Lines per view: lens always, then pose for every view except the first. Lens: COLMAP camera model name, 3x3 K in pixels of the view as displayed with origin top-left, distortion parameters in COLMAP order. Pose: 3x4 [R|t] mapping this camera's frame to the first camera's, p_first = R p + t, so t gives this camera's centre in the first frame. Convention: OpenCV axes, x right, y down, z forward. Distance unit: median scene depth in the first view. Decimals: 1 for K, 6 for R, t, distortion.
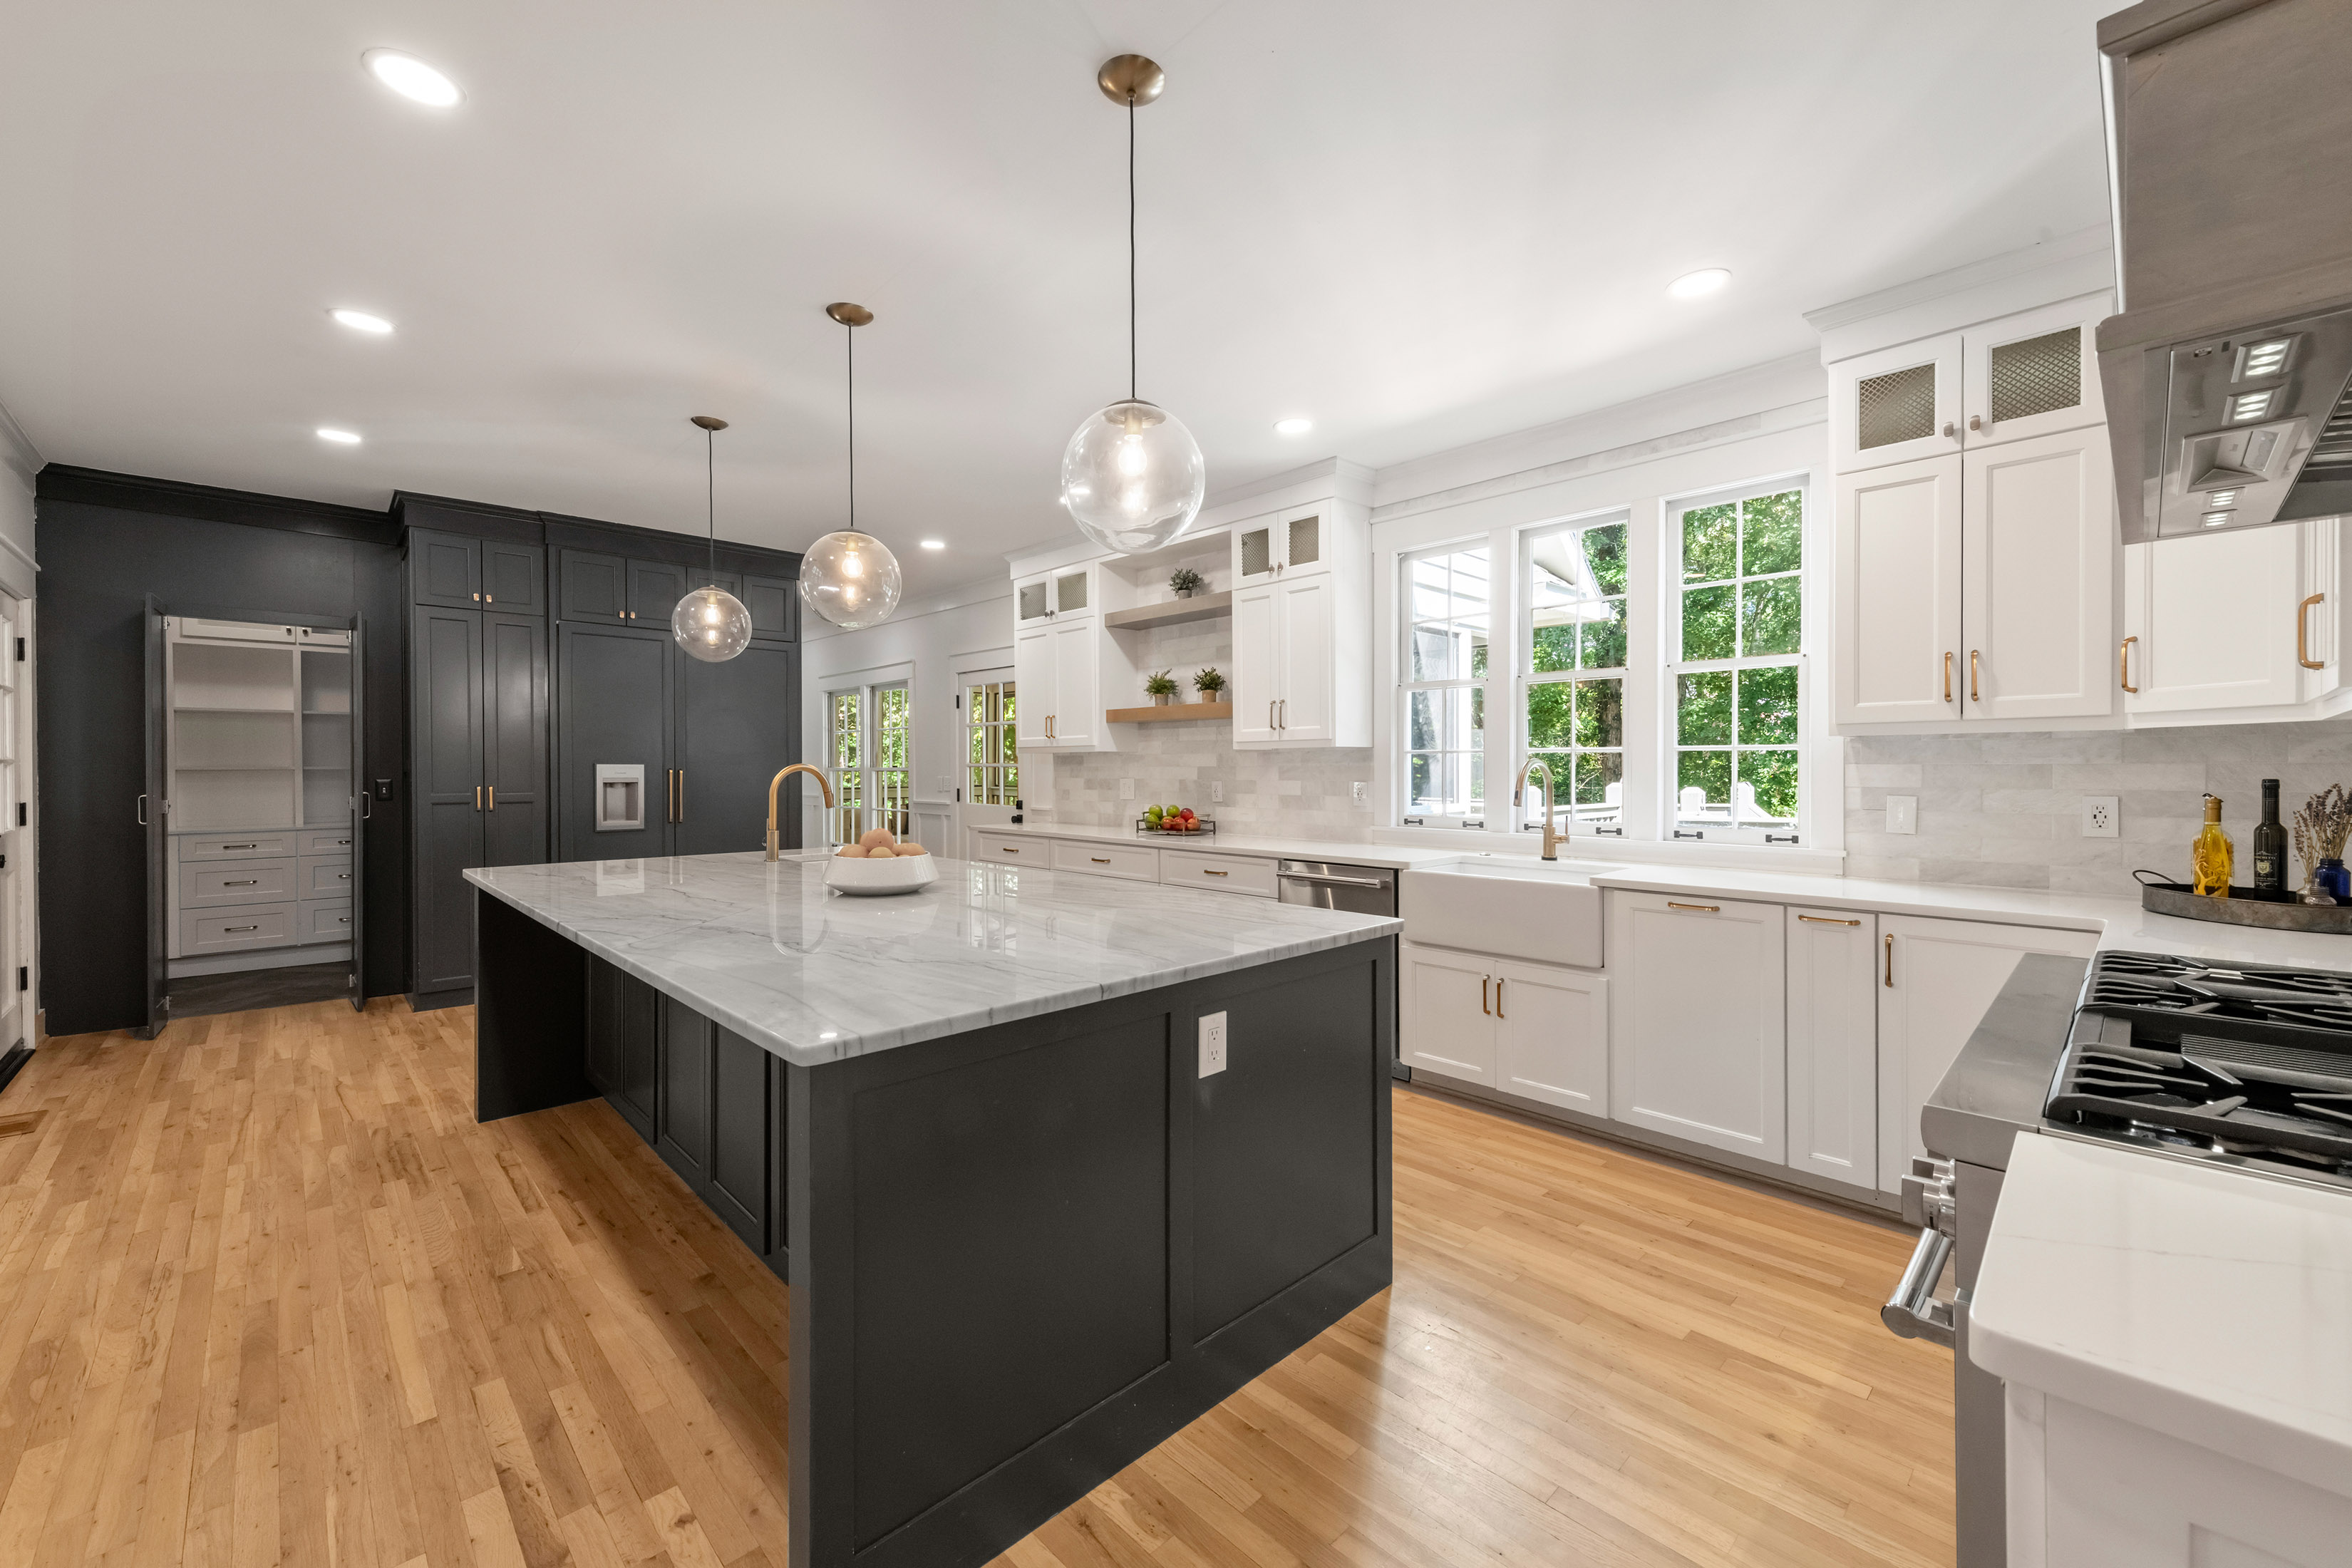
lens RADIAL K [[940.6, 0, 1163.5], [0, 940.6, 773.6], [0, 0, 1]] dist [0.022050, 0.000180]
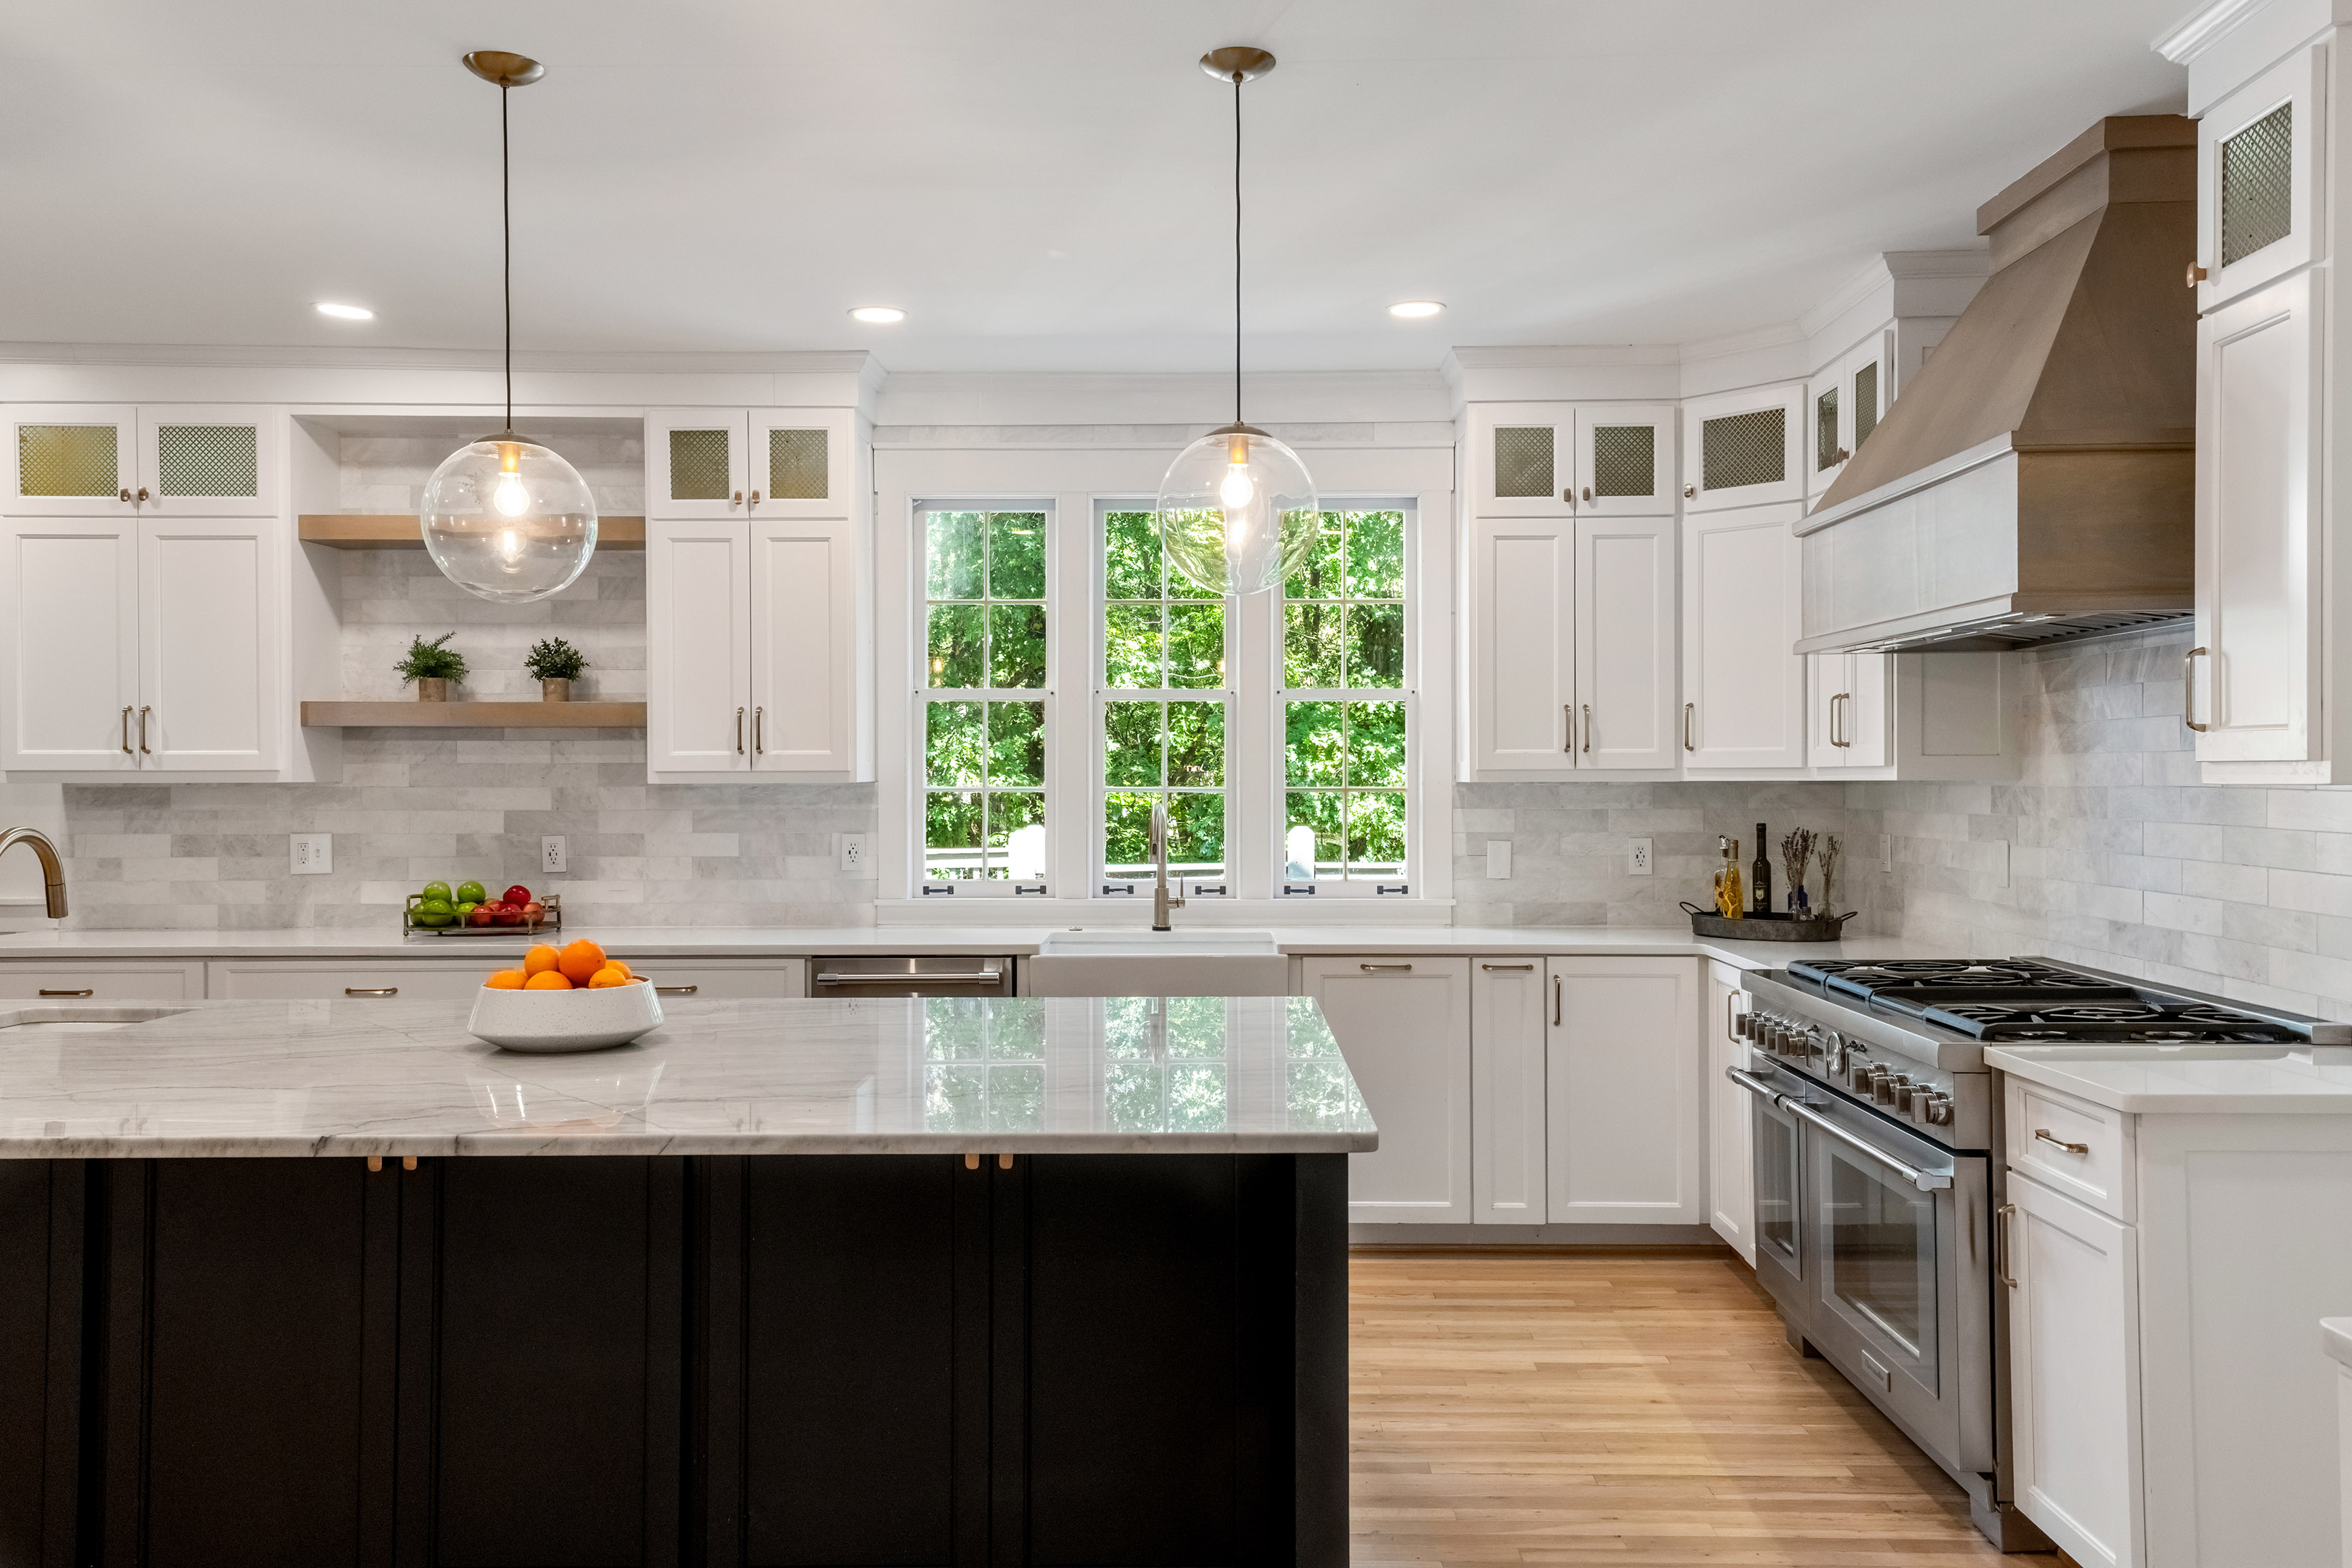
lens RADIAL K [[1804.8, 0, 1202.5], [0, 1804.8, 777.0], [0, 0, 1]] dist [0.063678, -0.008502]
pose [[0.692255, 0.001348, 0.721652, -0.693576], [0.004170, 0.999974, -0.005868, -0.029001], [-0.721641, 0.007071, 0.692231, -0.075407]]
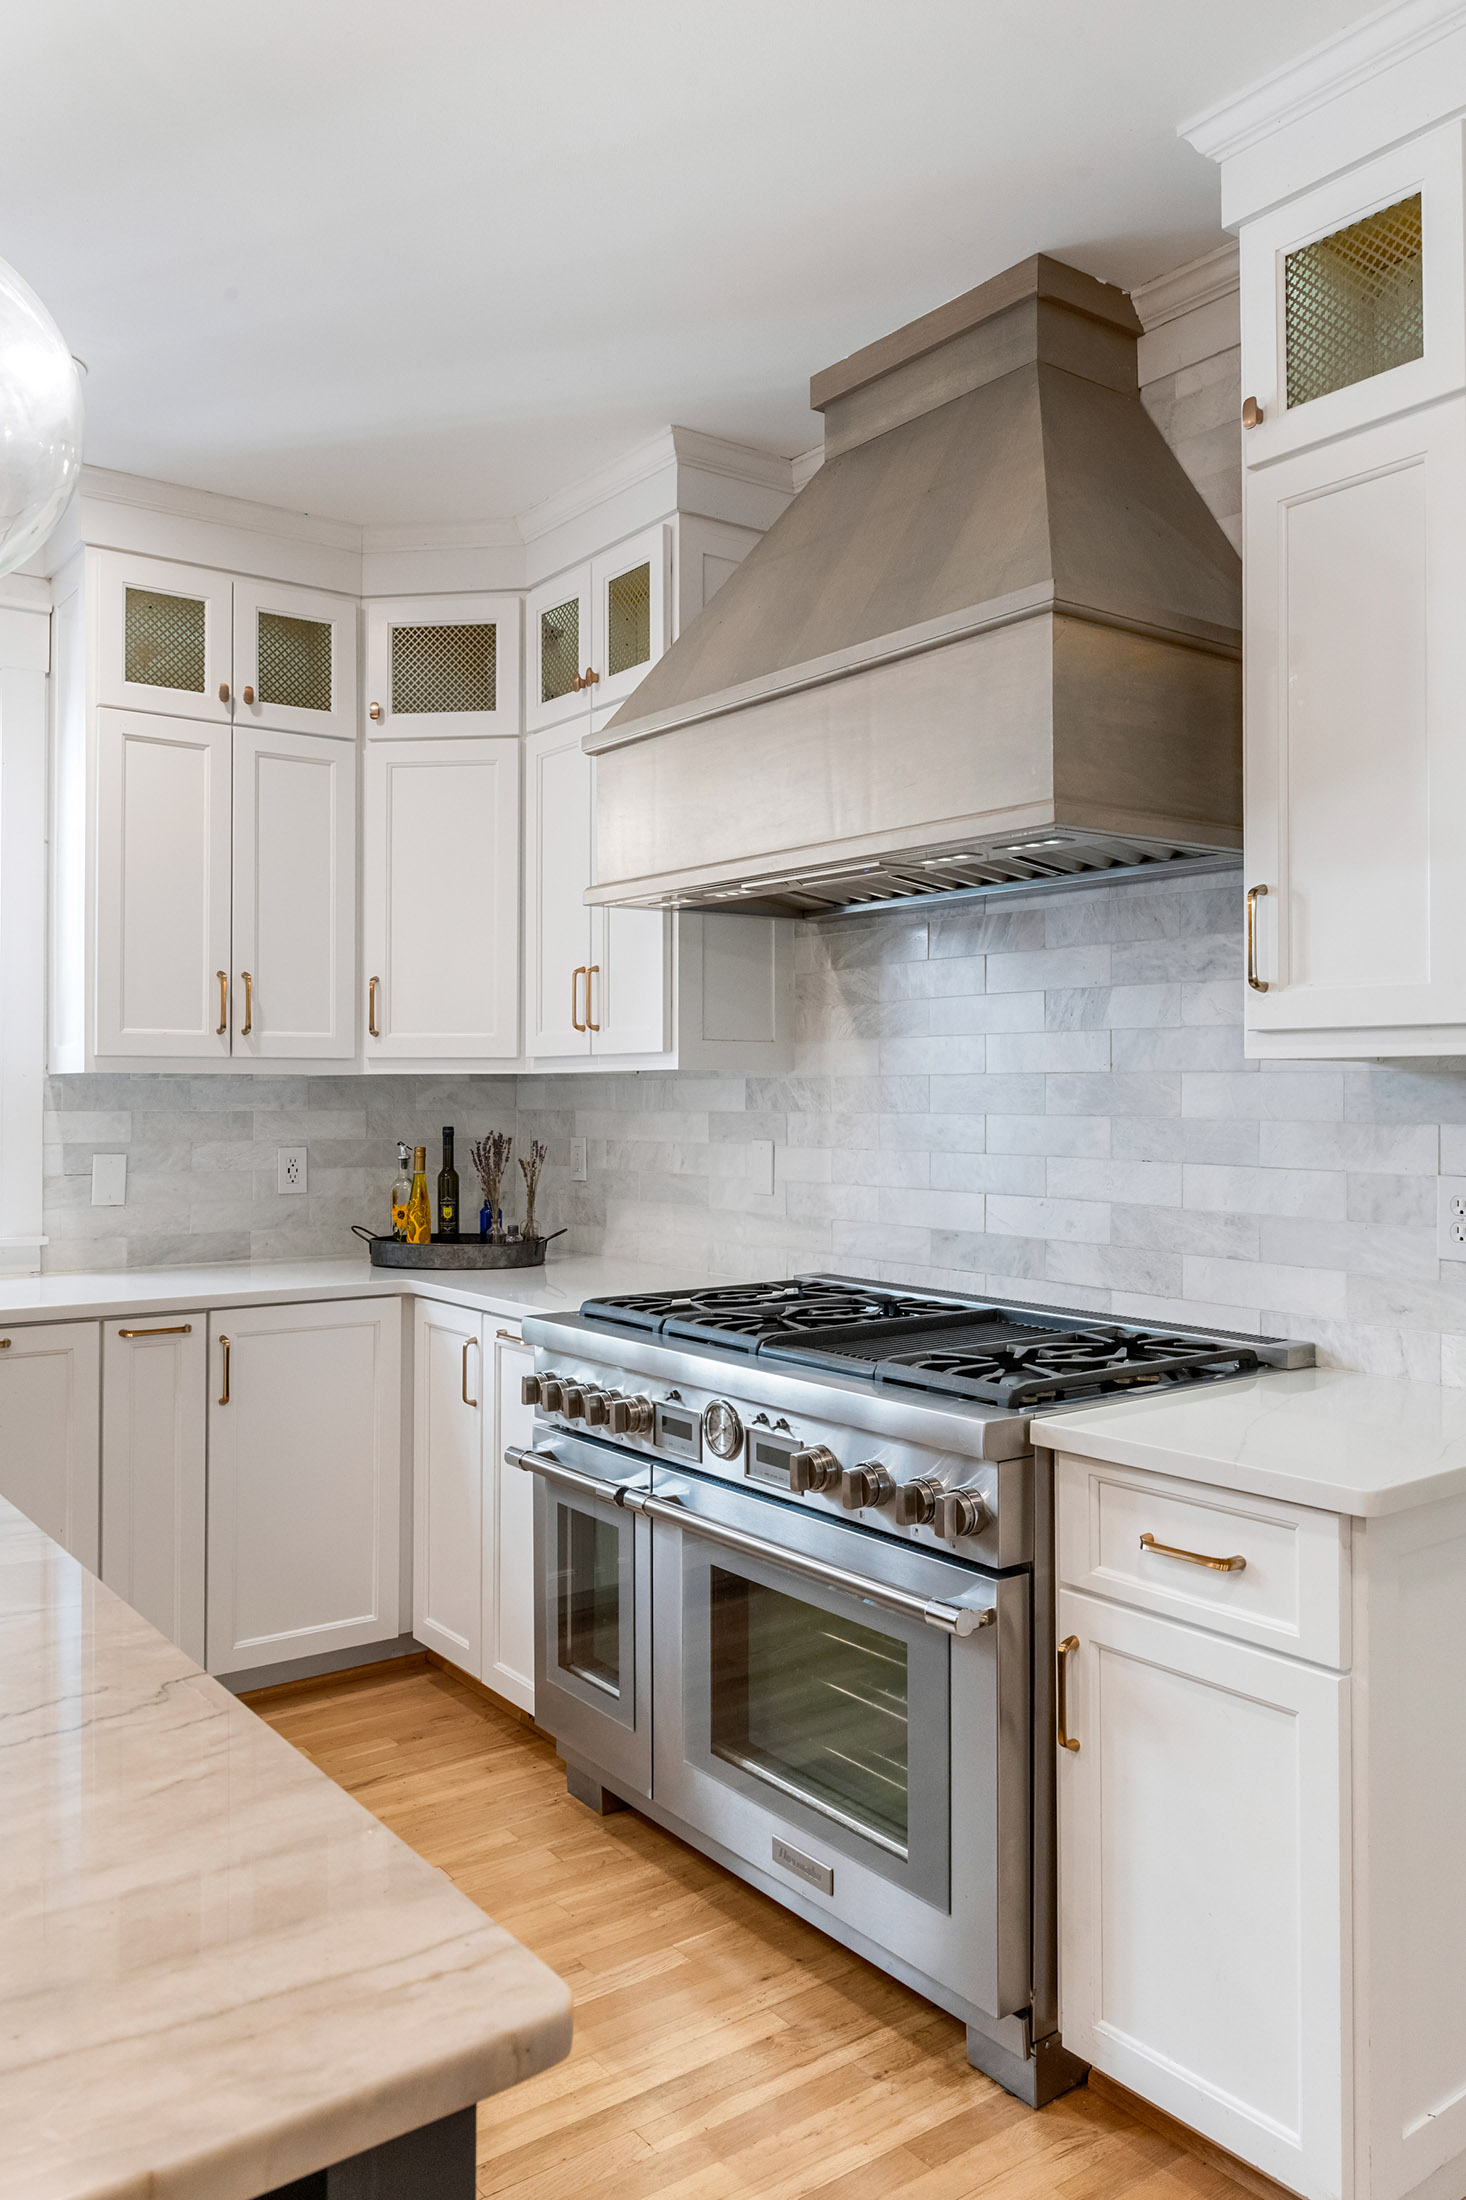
lens RADIAL K [[1591.9, 0, 751.7], [0, 1591.9, 1078.5], [0, 0, 1]] dist [0.007288, -0.014046]
pose [[0.109546, 0.014372, 0.993878, -0.342935], [0.003799, 0.999882, -0.014878, -0.012989], [-0.993974, 0.005405, 0.109479, 0.316793]]
